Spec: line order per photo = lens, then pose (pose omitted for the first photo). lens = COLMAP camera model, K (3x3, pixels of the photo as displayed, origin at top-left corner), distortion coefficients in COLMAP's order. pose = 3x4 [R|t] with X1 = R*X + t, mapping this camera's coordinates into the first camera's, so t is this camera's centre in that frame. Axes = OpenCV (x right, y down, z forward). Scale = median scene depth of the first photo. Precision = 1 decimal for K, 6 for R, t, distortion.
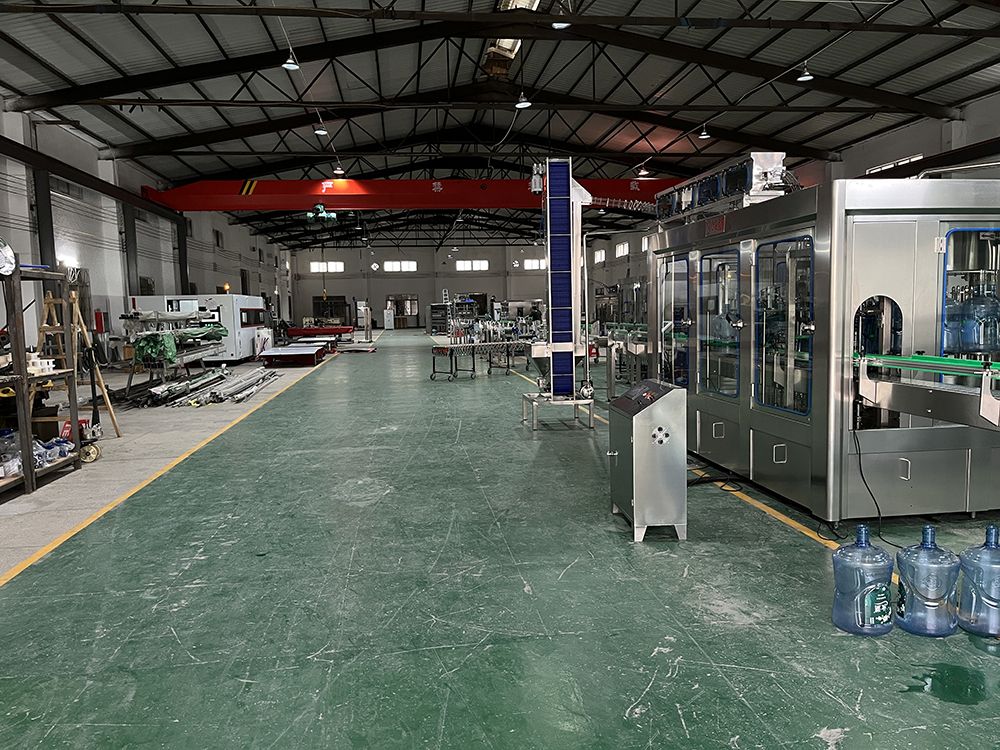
lens RADIAL K [[789.9, 0, 500.0], [0, 789.9, 375.0], [0, 0, 1]] dist [0.006555, 0.003026]
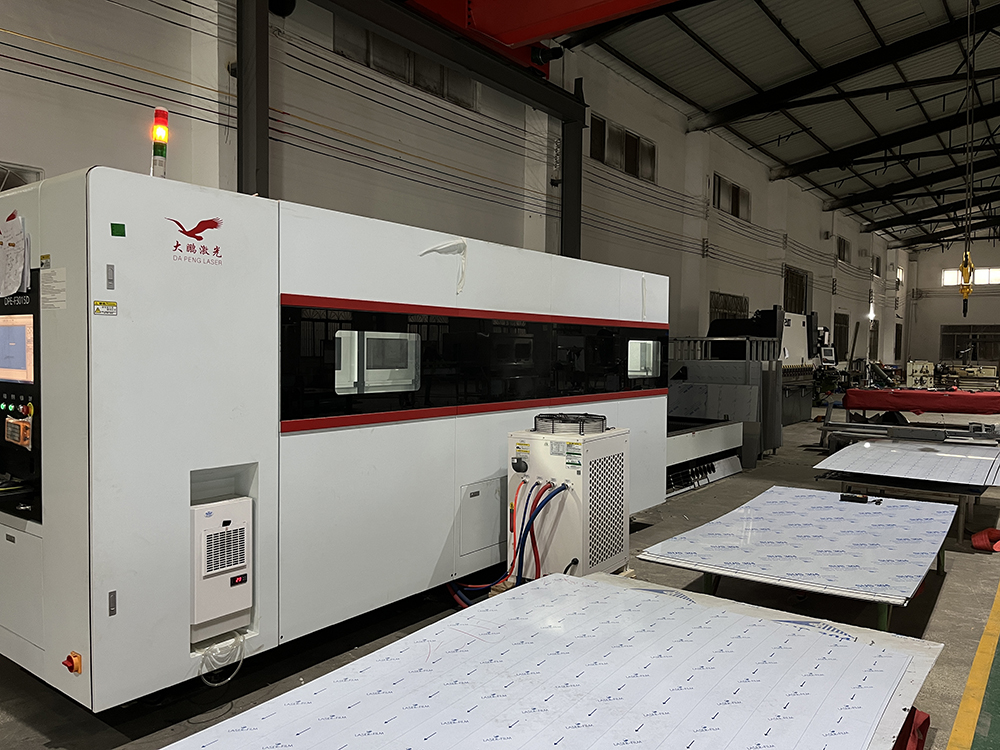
lens RADIAL K [[789.9, 0, 500.0], [0, 789.9, 375.0], [0, 0, 1]] dist [0.006555, 0.003026]
pose [[0.732643, 0.057494, -0.678180, -0.084415], [-0.086771, 0.996185, -0.009286, -0.031184], [0.675059, 0.065649, 0.734837, 0.389387]]
